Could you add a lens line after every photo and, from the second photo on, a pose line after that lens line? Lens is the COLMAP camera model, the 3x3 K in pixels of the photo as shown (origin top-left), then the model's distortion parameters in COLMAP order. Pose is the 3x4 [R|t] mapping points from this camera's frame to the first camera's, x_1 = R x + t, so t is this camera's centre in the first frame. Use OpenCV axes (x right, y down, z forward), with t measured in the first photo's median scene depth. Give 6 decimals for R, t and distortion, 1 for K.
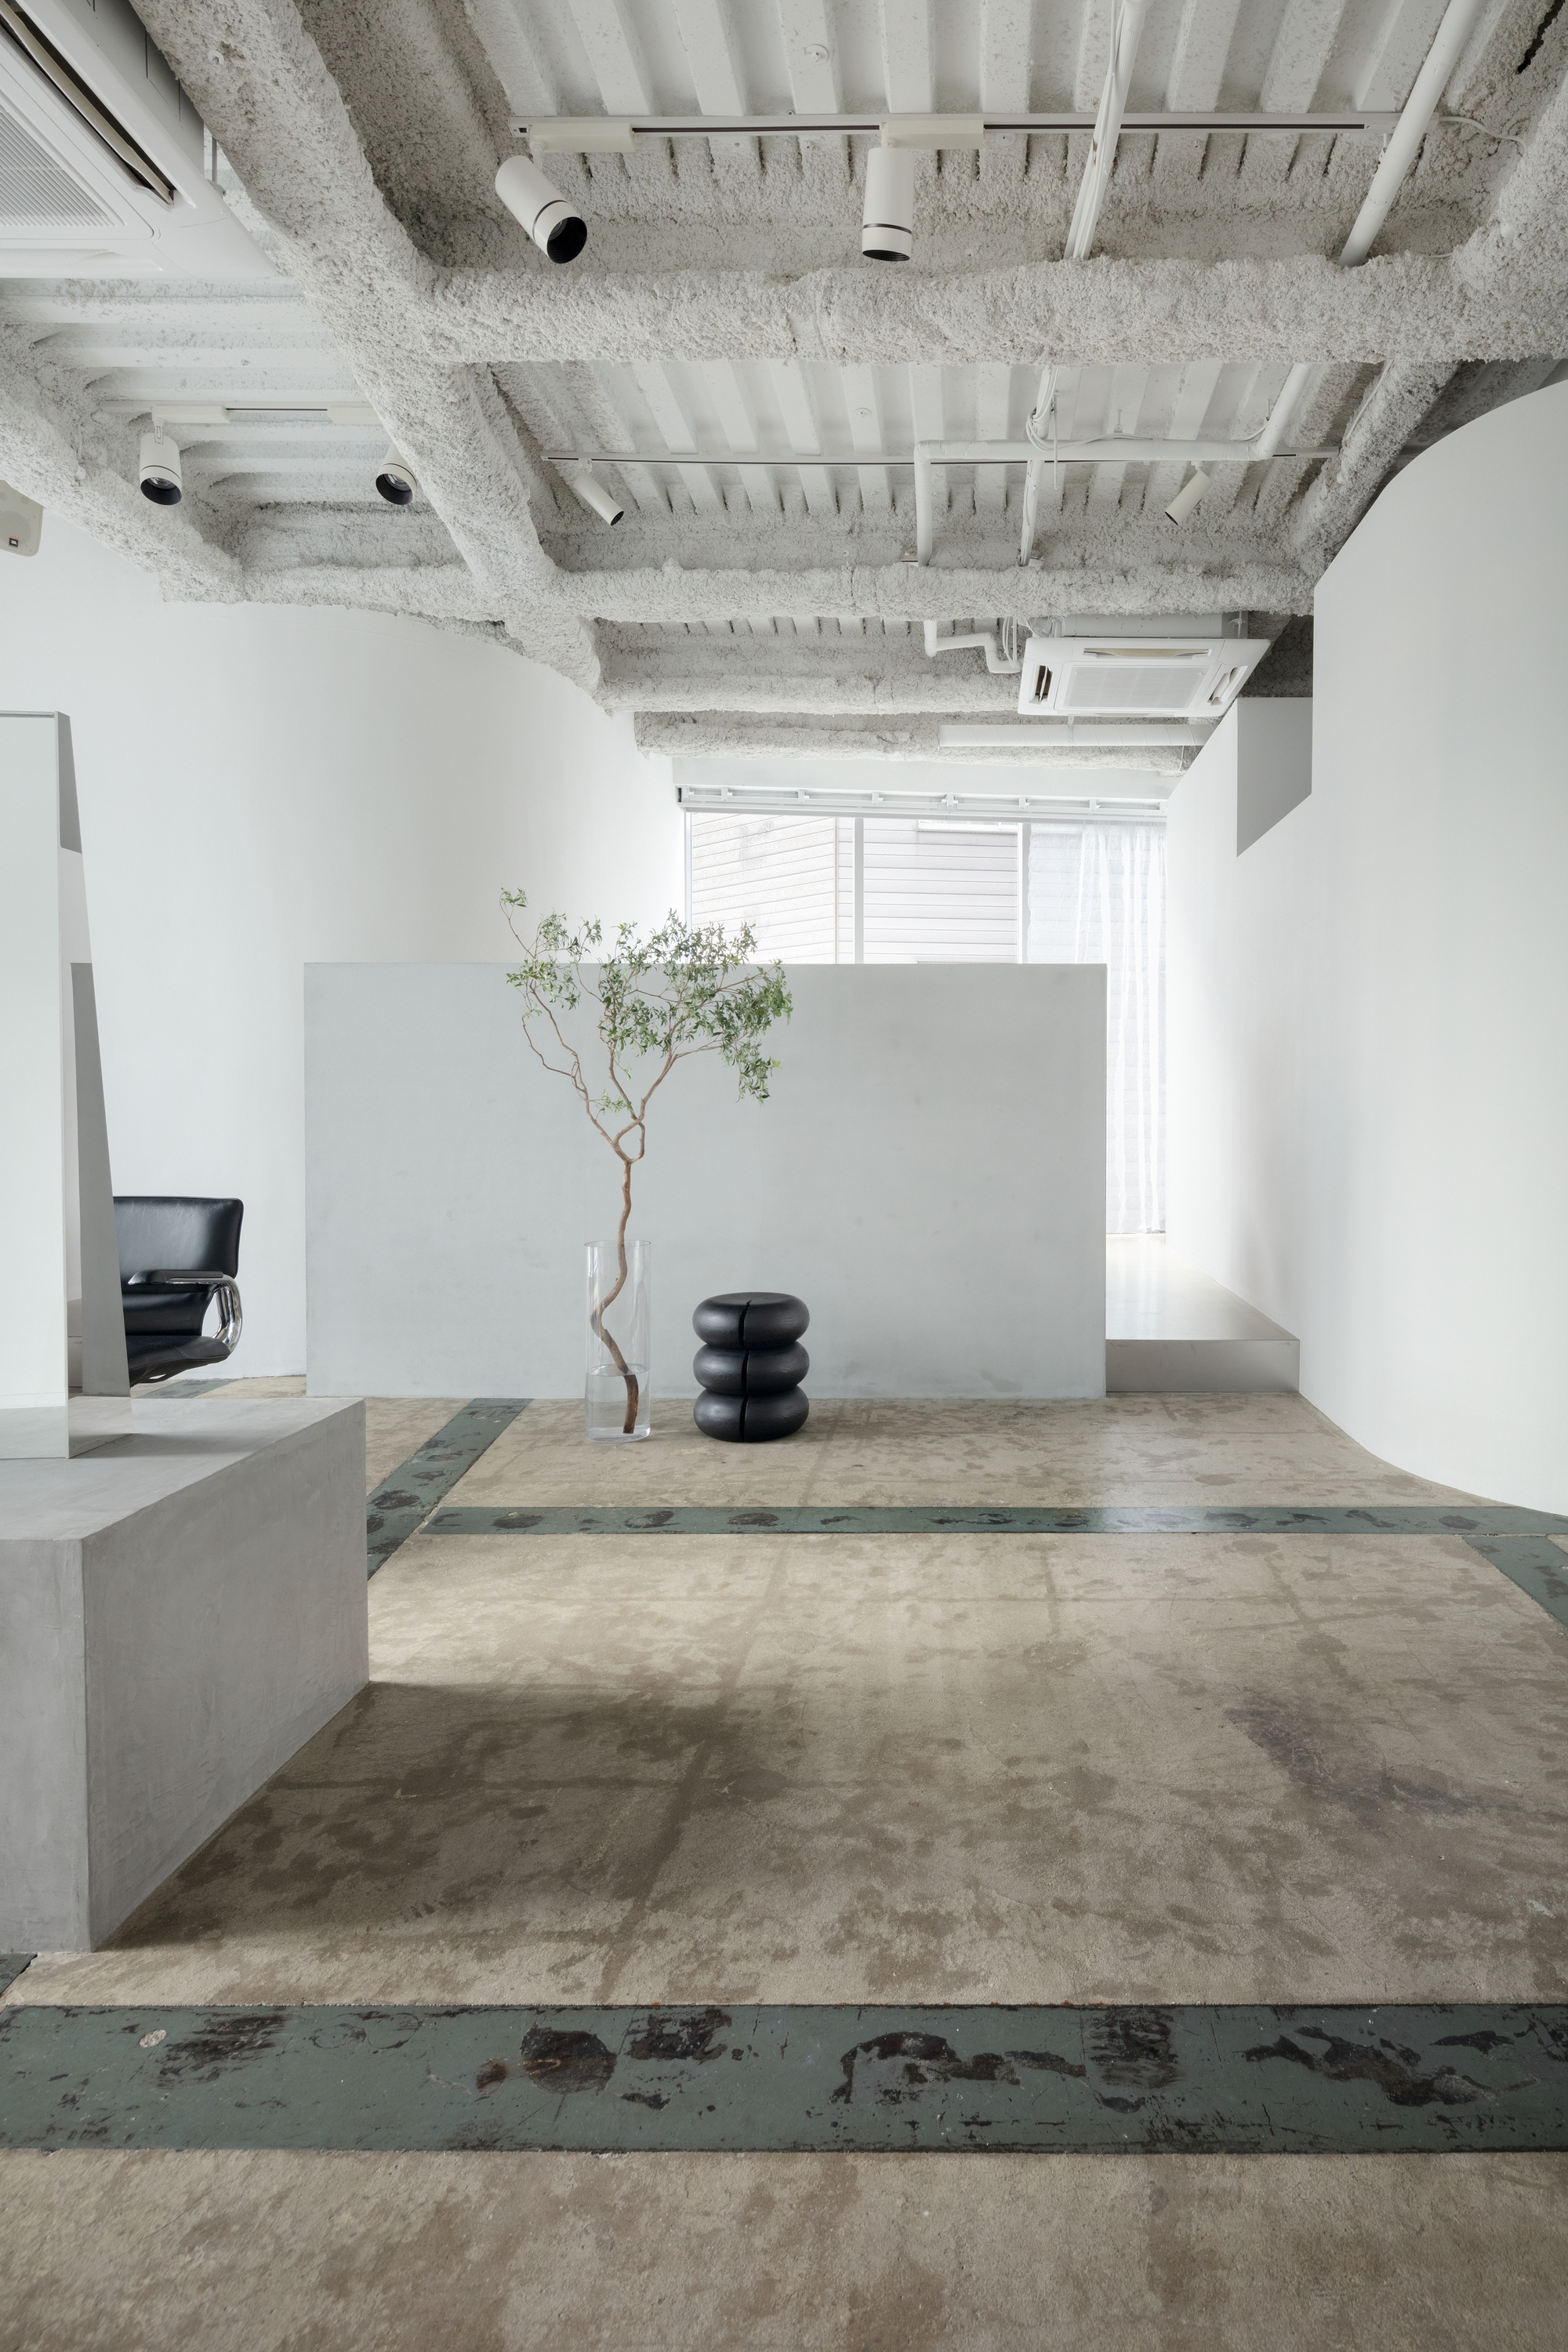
lens RADIAL K [[1335.0, 0, 780.9], [0, 1335.0, 1123.3], [0, 0, 1]] dist [-0.001228, -0.002498]
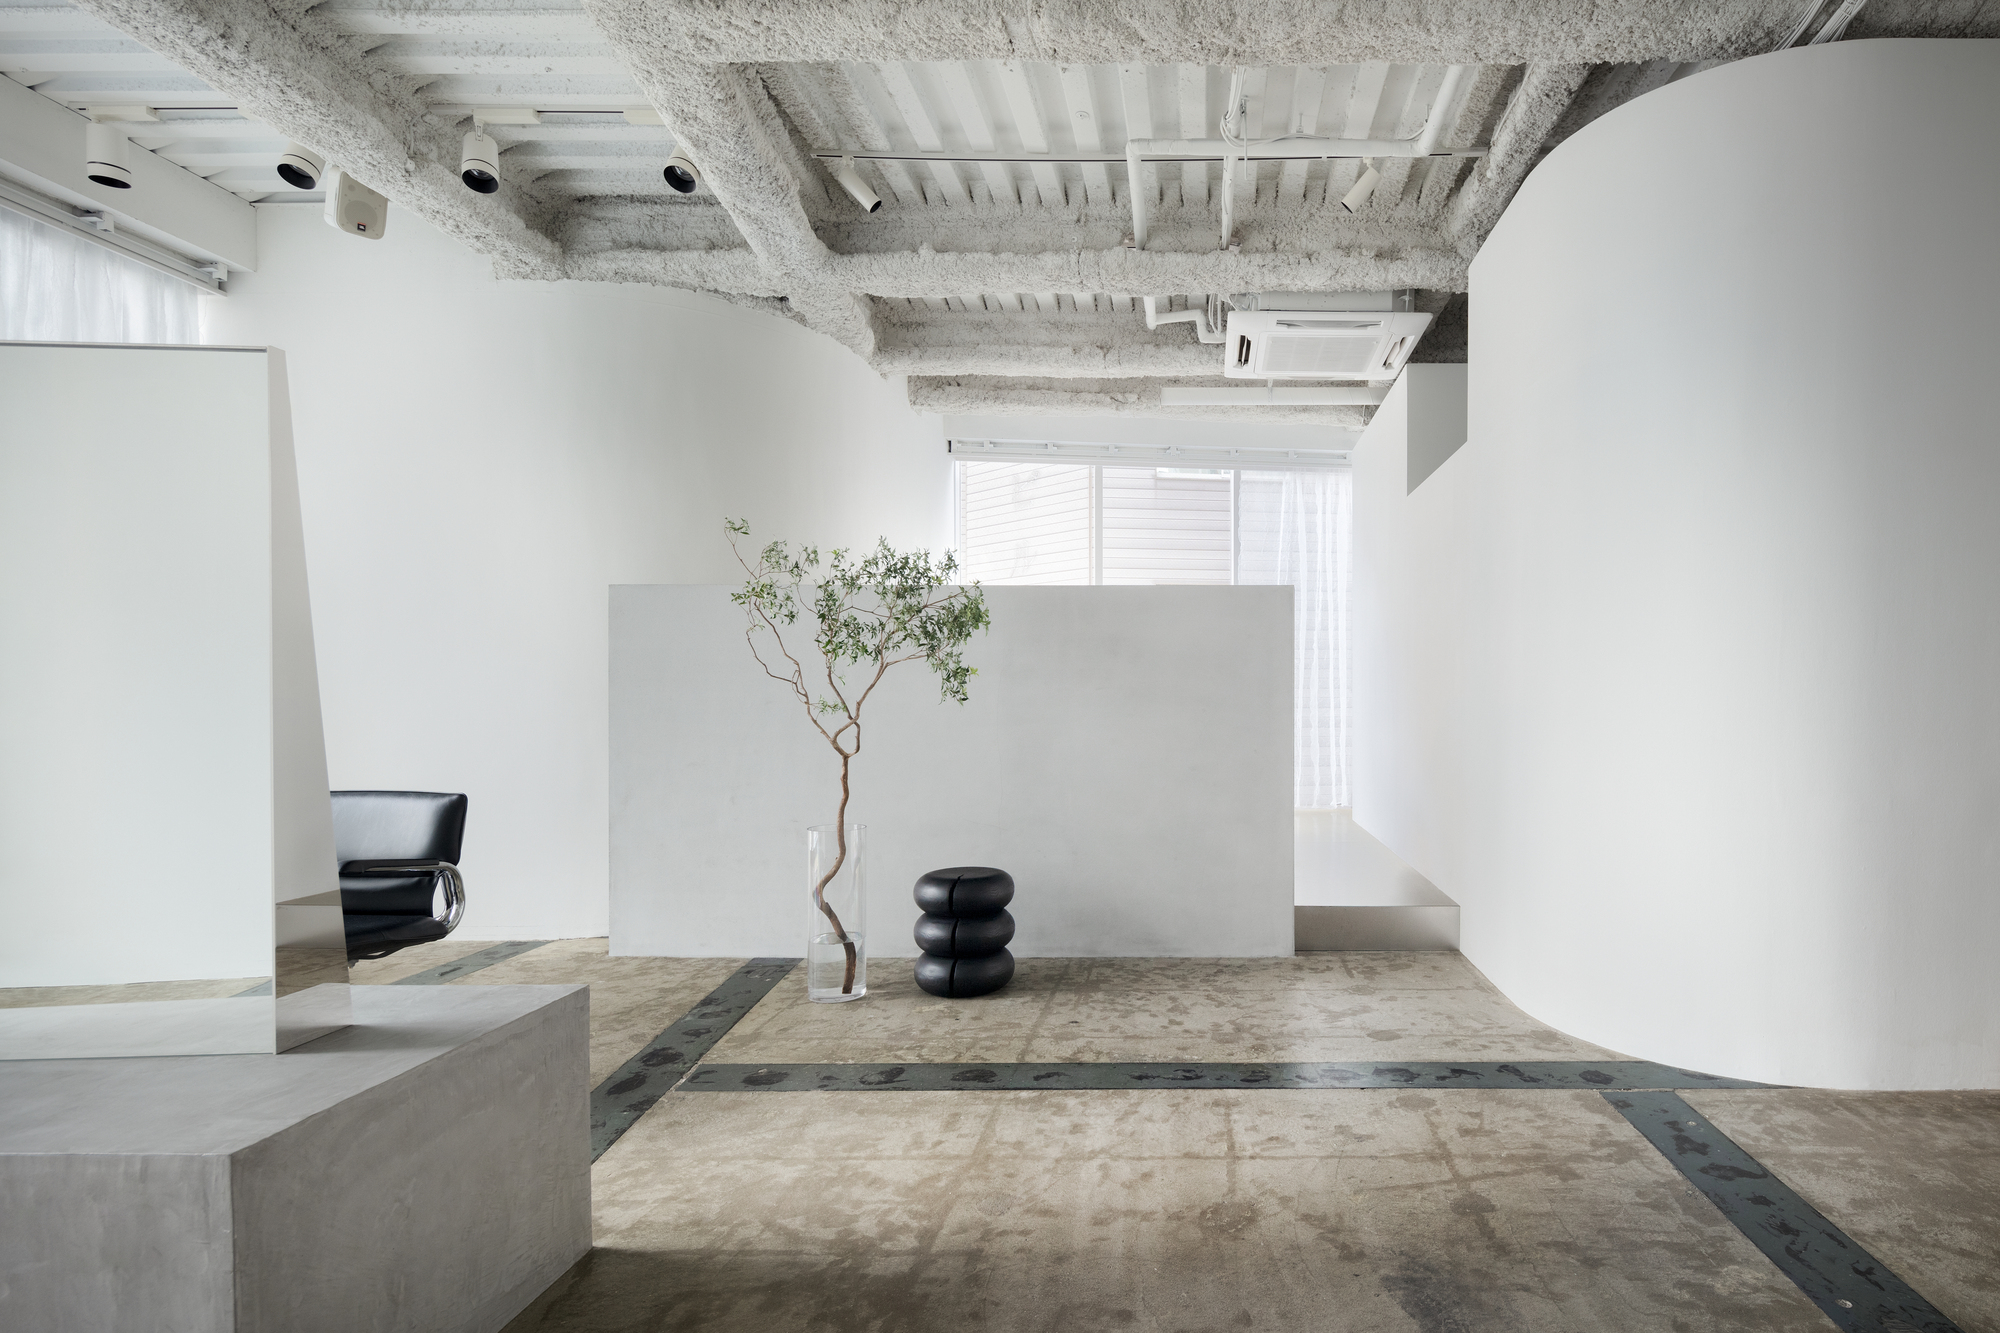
lens RADIAL K [[1062.2, 0, 1061.4], [0, 1062.2, 699.8], [0, 0, 1]] dist [-0.005798, -0.001030]
pose [[0.999988, -0.000861, 0.004886, 0.047648], [0.000923, 0.999918, -0.012753, -0.009614], [-0.004875, 0.012757, 0.999907, 0.094569]]
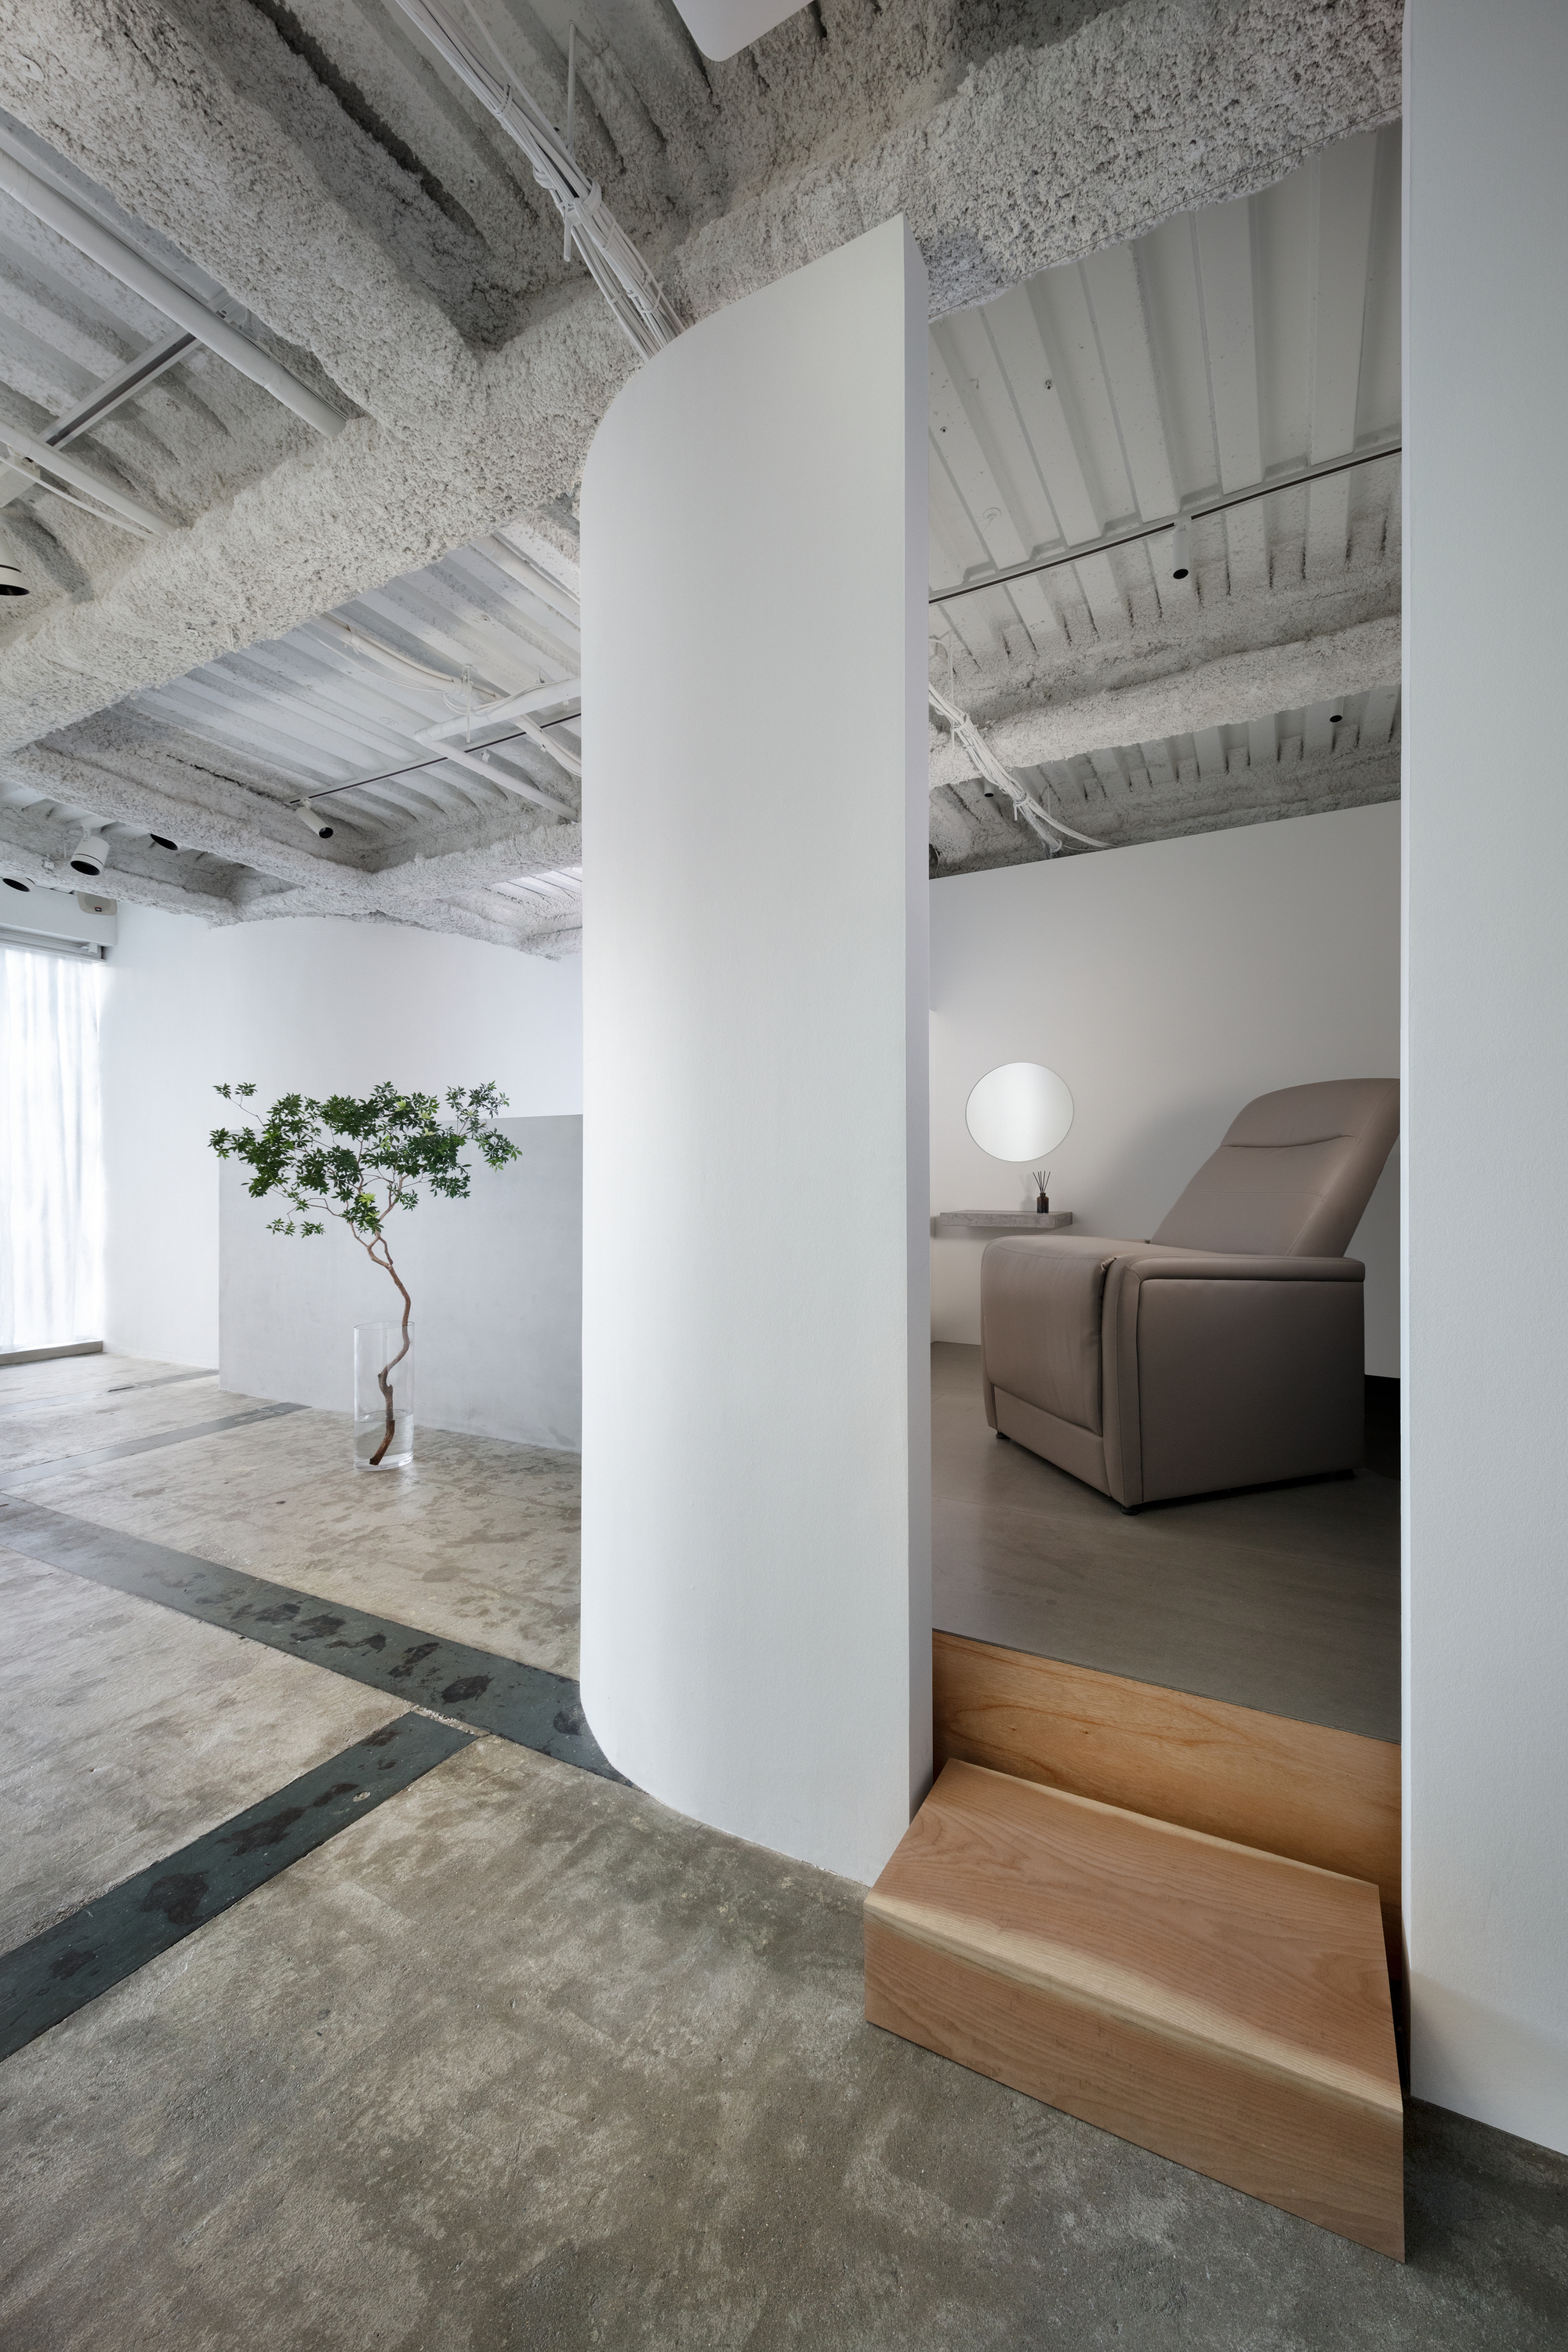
lens RADIAL K [[769.2, 0, 735.0], [0, 769.2, 1181.3], [0, 0, 1]] dist [-0.000269, -0.000108]
pose [[0.908344, -0.003721, -0.418207, 0.881443], [-0.004456, 0.999818, -0.018574, -0.057816], [0.418200, 0.018735, 0.908162, 0.541322]]
